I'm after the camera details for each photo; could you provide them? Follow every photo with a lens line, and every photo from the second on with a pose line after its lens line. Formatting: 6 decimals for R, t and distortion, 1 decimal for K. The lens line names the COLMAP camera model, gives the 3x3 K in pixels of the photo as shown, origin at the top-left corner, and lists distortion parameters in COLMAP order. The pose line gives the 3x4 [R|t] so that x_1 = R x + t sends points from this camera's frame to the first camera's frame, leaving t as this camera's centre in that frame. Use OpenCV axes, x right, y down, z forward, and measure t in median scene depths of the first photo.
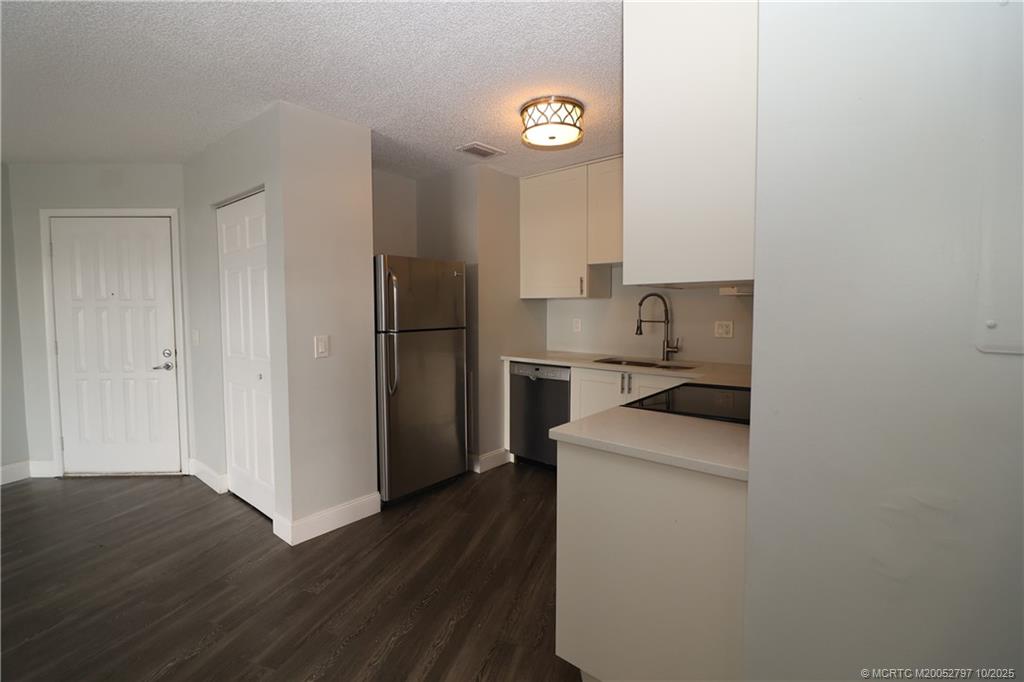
lens RADIAL K [[468.7, 0, 509.0], [0, 468.7, 337.5], [0, 0, 1]] dist [-0.001176, -0.013003]
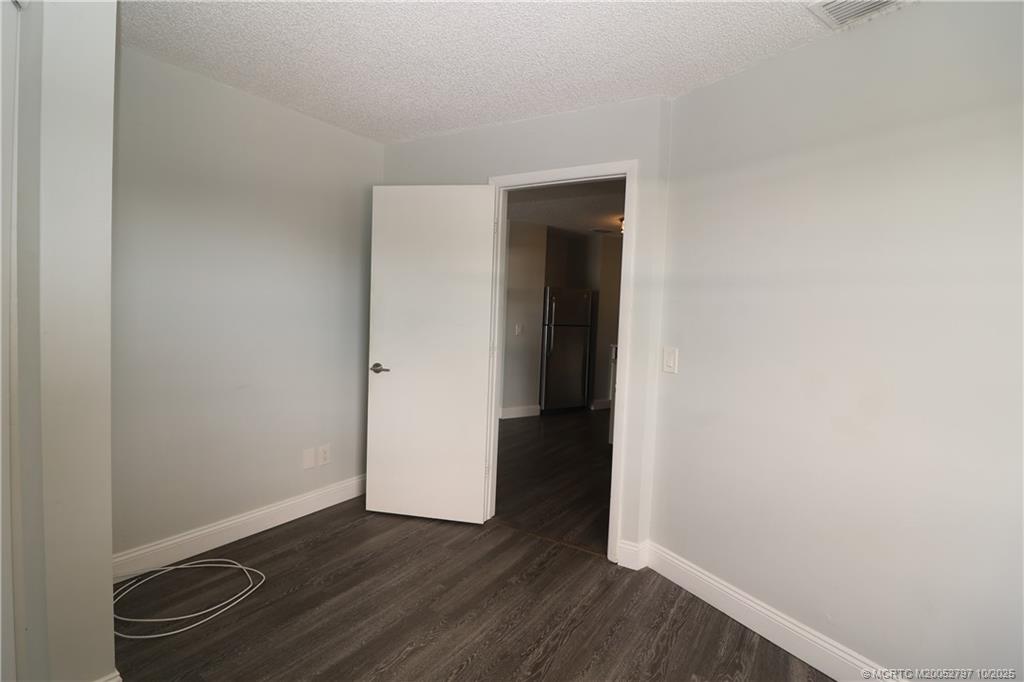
lens RADIAL K [[467.2, 0, 512.0], [0, 467.2, 341.0], [0, 0, 1]] dist [0.011682, -0.021488]
pose [[0.953228, 0.052080, -0.297732, 0.173096], [-0.058292, 0.998227, -0.012020, 0.080501], [0.296578, 0.028813, 0.954574, -0.867435]]
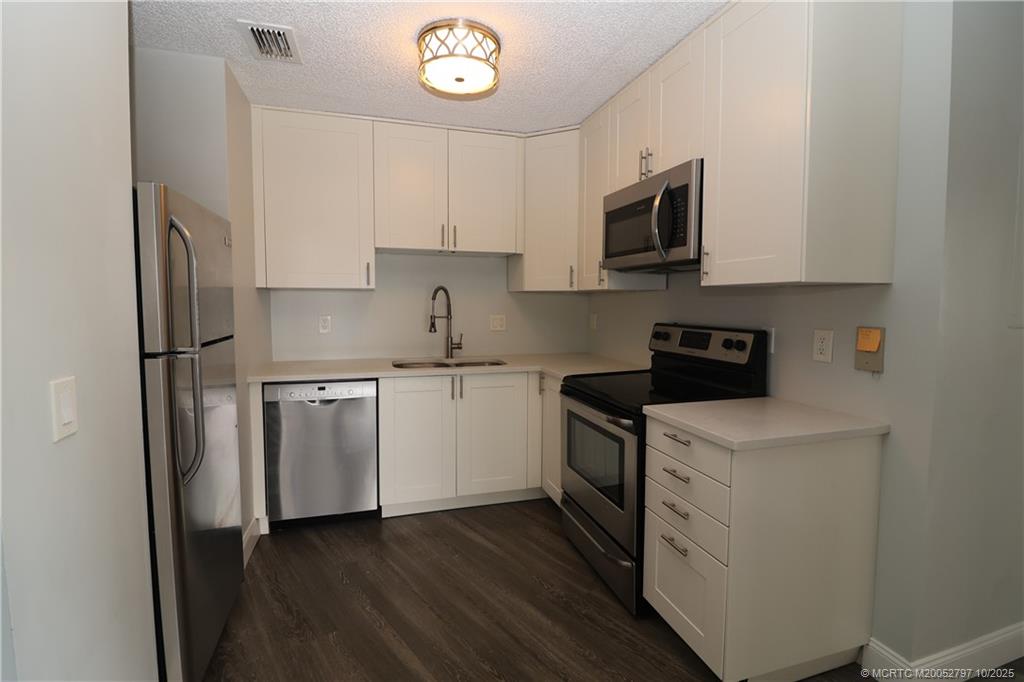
lens RADIAL K [[467.1, 0, 509.6], [0, 467.1, 335.9], [0, 0, 1]] dist [0.001755, -0.013646]
pose [[0.539872, -0.057839, 0.839758, -0.415841], [0.048687, 0.998112, 0.037446, -0.026634], [-0.840338, 0.020669, 0.541668, 0.417240]]
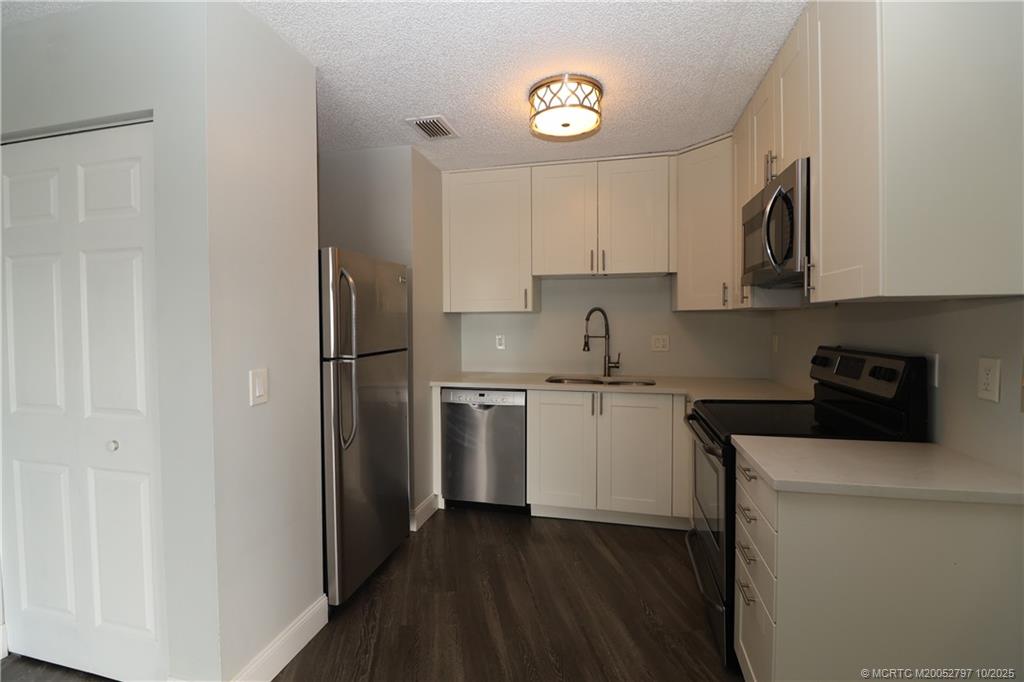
lens RADIAL K [[468.7, 0, 509.0], [0, 468.7, 337.5], [0, 0, 1]] dist [-0.001176, -0.013003]
pose [[0.889400, -0.018104, 0.456772, -0.314532], [0.032288, 0.999208, -0.023266, -0.016989], [-0.455988, 0.035441, 0.889280, 0.237692]]
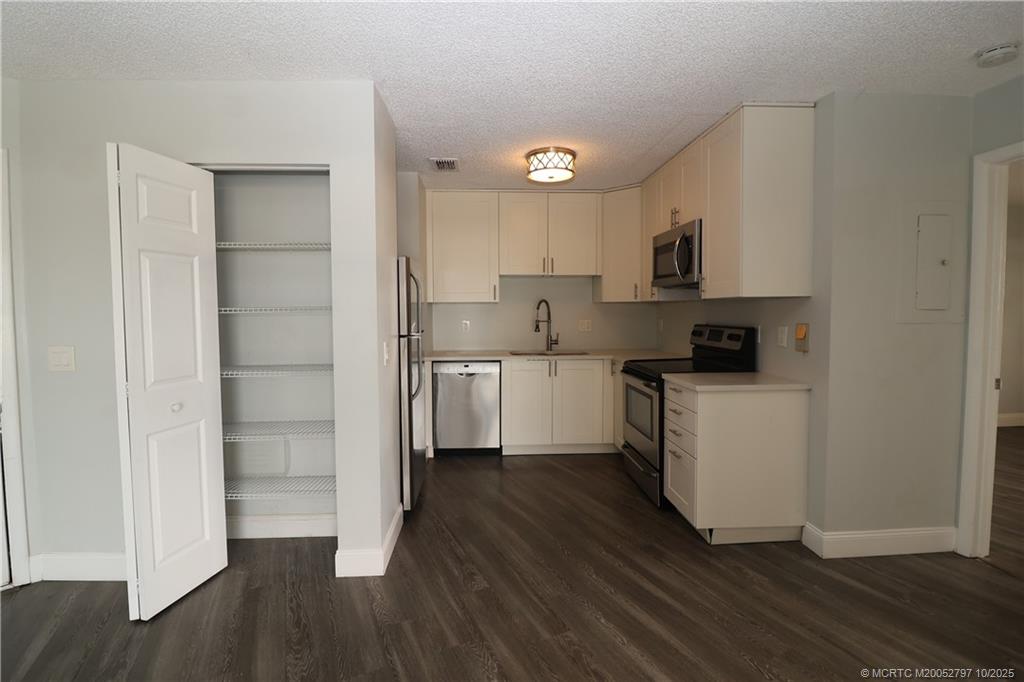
lens RADIAL K [[467.1, 0, 509.6], [0, 467.1, 335.9], [0, 0, 1]] dist [0.001755, -0.013646]
pose [[0.724319, -0.039541, 0.688331, -0.696375], [0.048348, 0.998809, 0.006500, -0.006919], [-0.687768, 0.028571, 0.725368, 0.132904]]
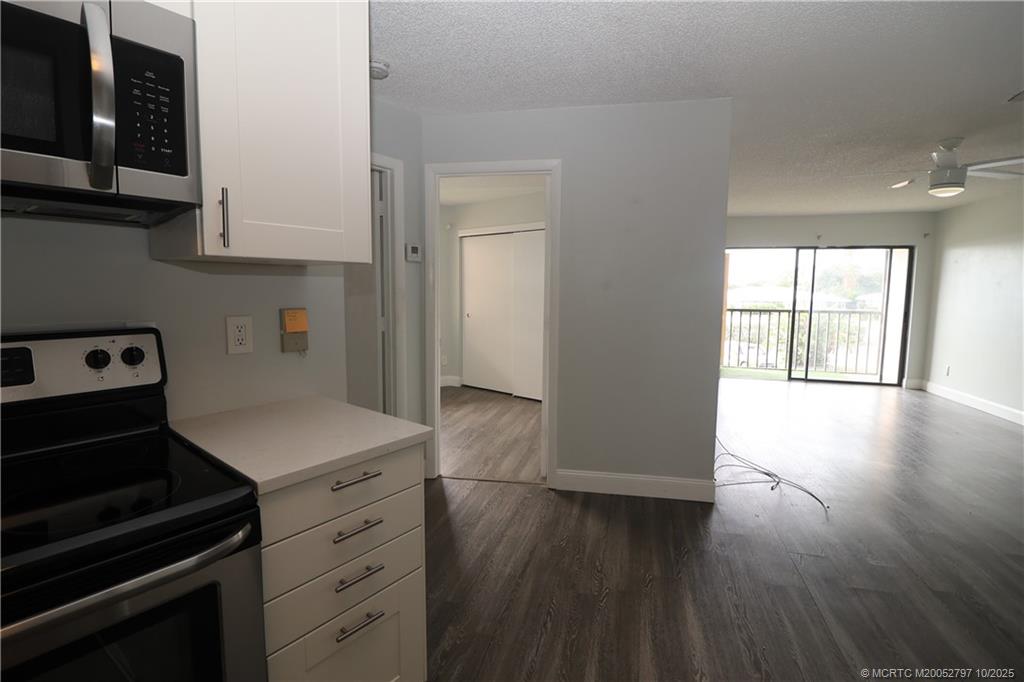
lens RADIAL K [[471.9, 0, 510.1], [0, 471.9, 334.4], [0, 0, 1]] dist [0.004018, -0.013902]
pose [[-0.999591, -0.003734, -0.028351, -0.013283], [-0.008366, 0.986251, 0.165045, -0.056244], [0.027345, 0.165215, -0.985878, 0.871498]]
